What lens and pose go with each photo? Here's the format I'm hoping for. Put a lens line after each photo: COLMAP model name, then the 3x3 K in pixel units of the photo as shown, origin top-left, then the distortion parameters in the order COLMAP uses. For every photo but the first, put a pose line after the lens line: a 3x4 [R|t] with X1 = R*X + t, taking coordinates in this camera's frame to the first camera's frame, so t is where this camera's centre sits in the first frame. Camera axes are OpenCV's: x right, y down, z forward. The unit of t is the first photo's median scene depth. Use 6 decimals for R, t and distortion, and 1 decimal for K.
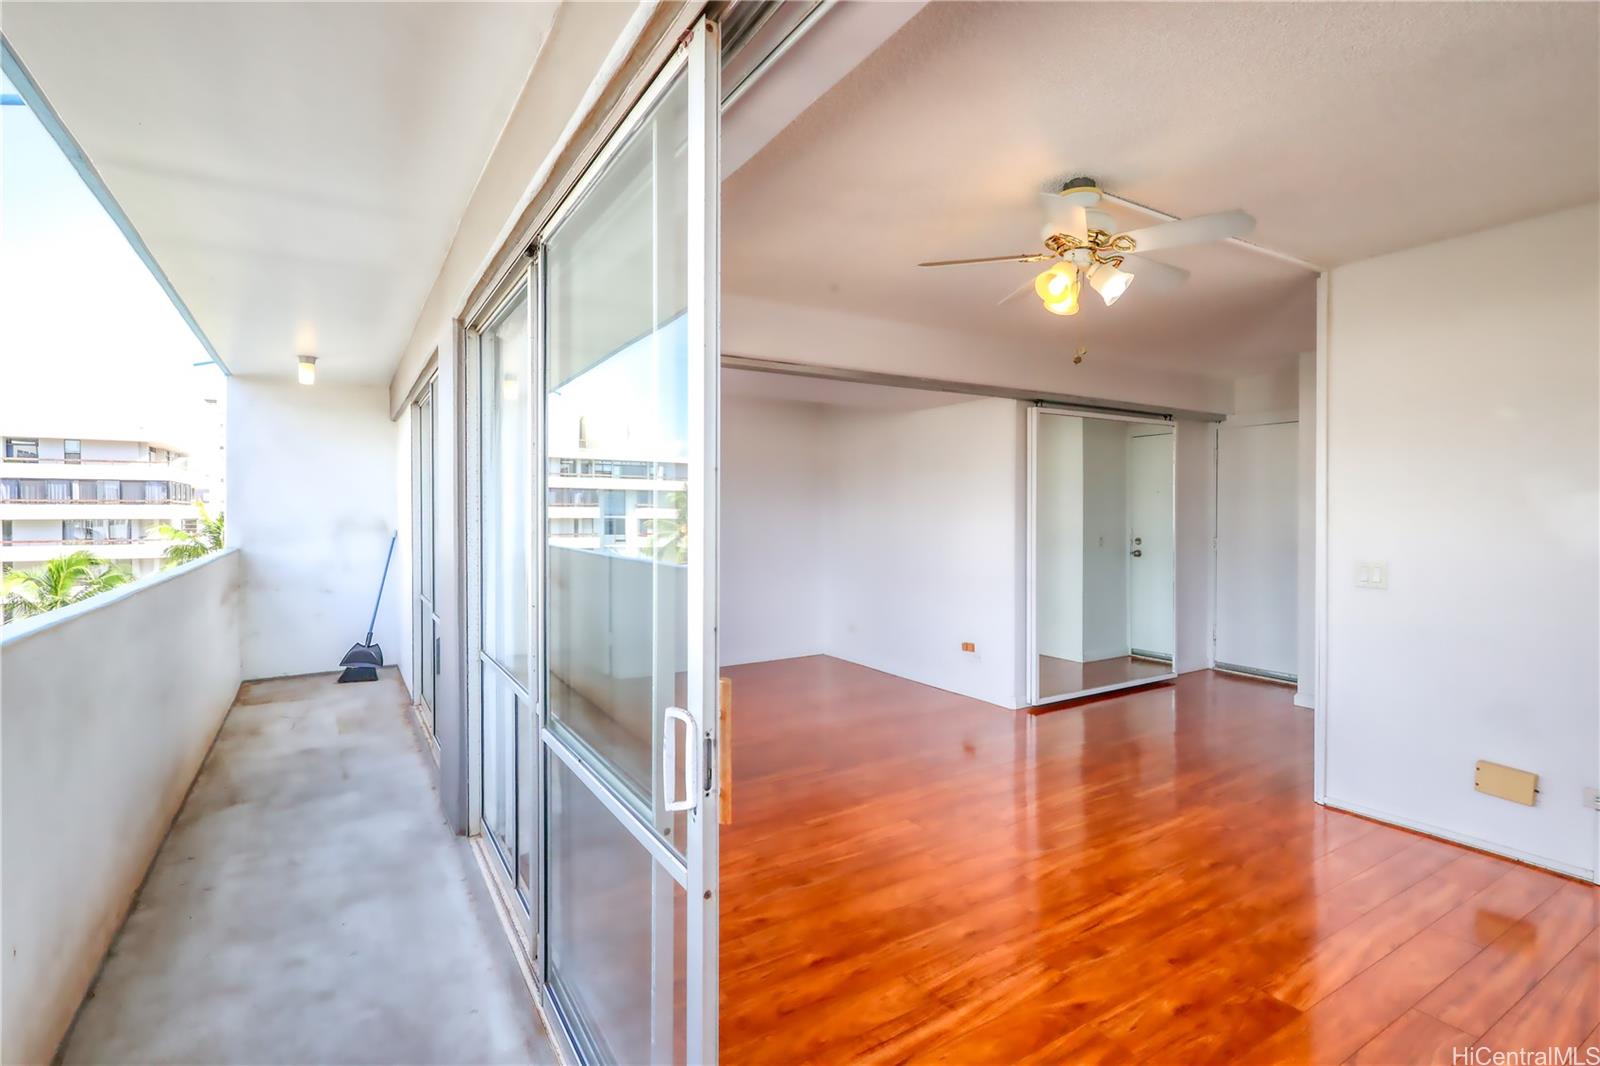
lens RADIAL K [[765.9, 0, 855.3], [0, 765.9, 541.0], [0, 0, 1]] dist [-0.002327, -0.000436]
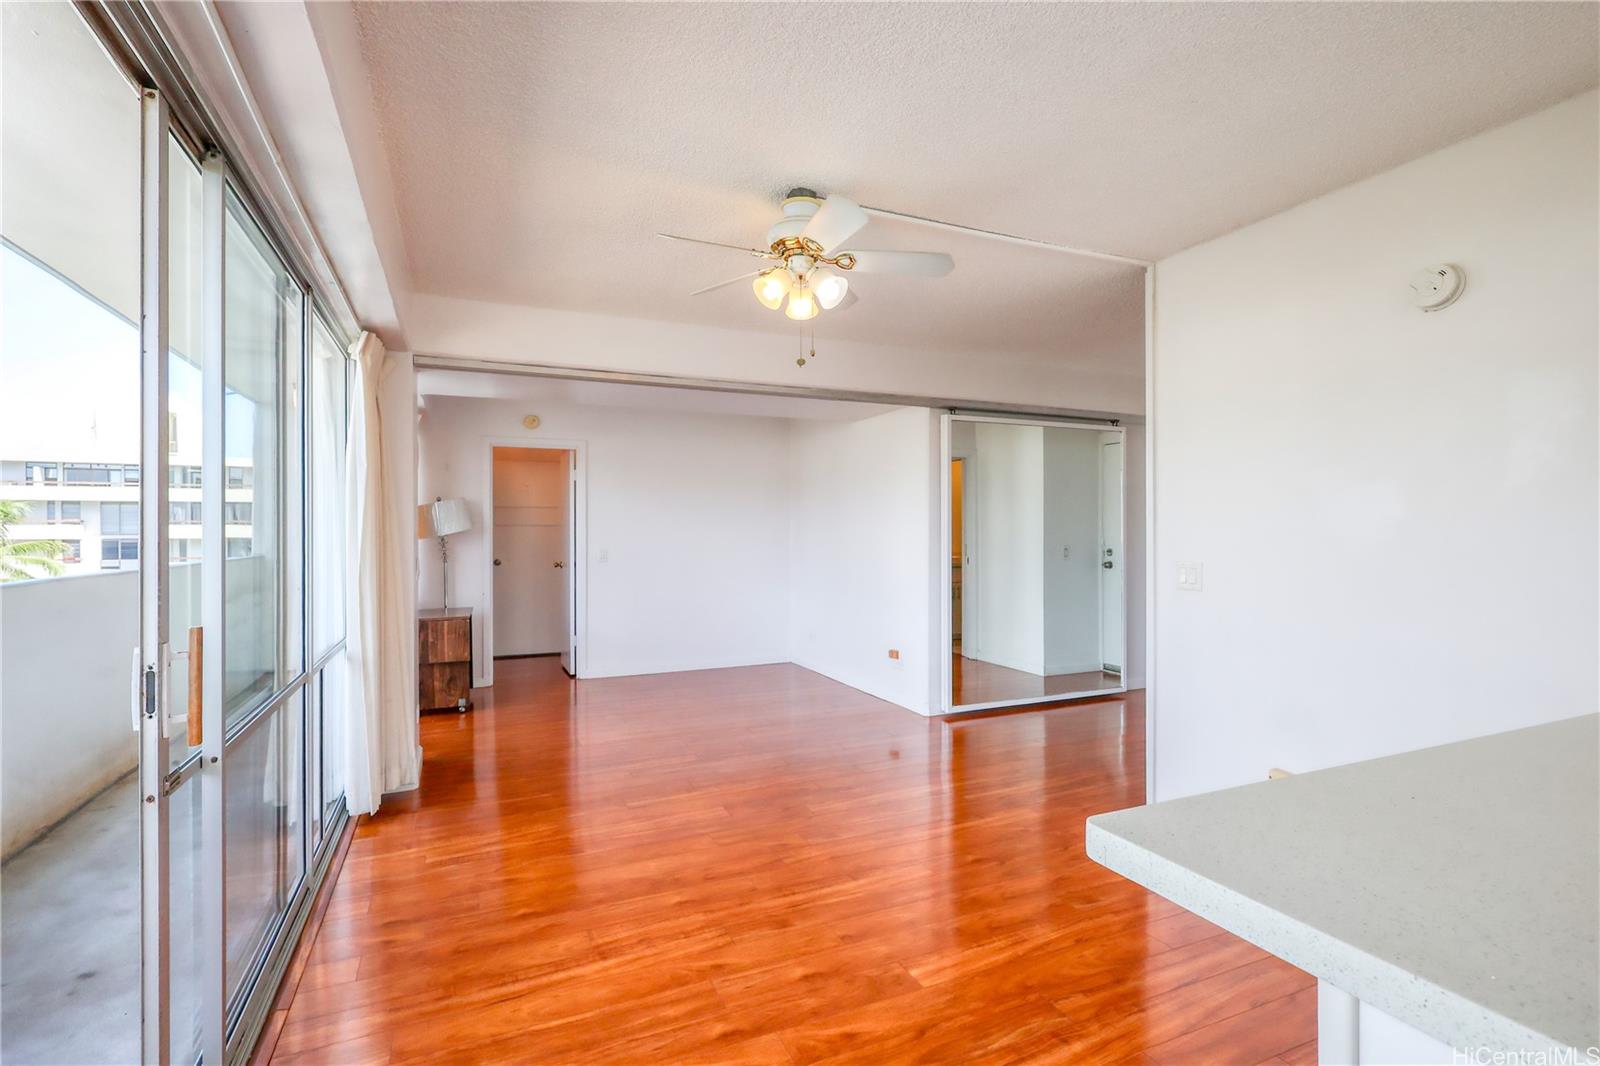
lens RADIAL K [[765.9, 0, 809.4], [0, 765.9, 529.6], [0, 0, 1]] dist [-0.002327, -0.000436]
pose [[0.990288, -0.001149, -0.139027, 0.196168], [-0.004463, 0.999188, -0.040049, 0.018081], [0.138961, 0.040281, 0.989478, -0.015241]]
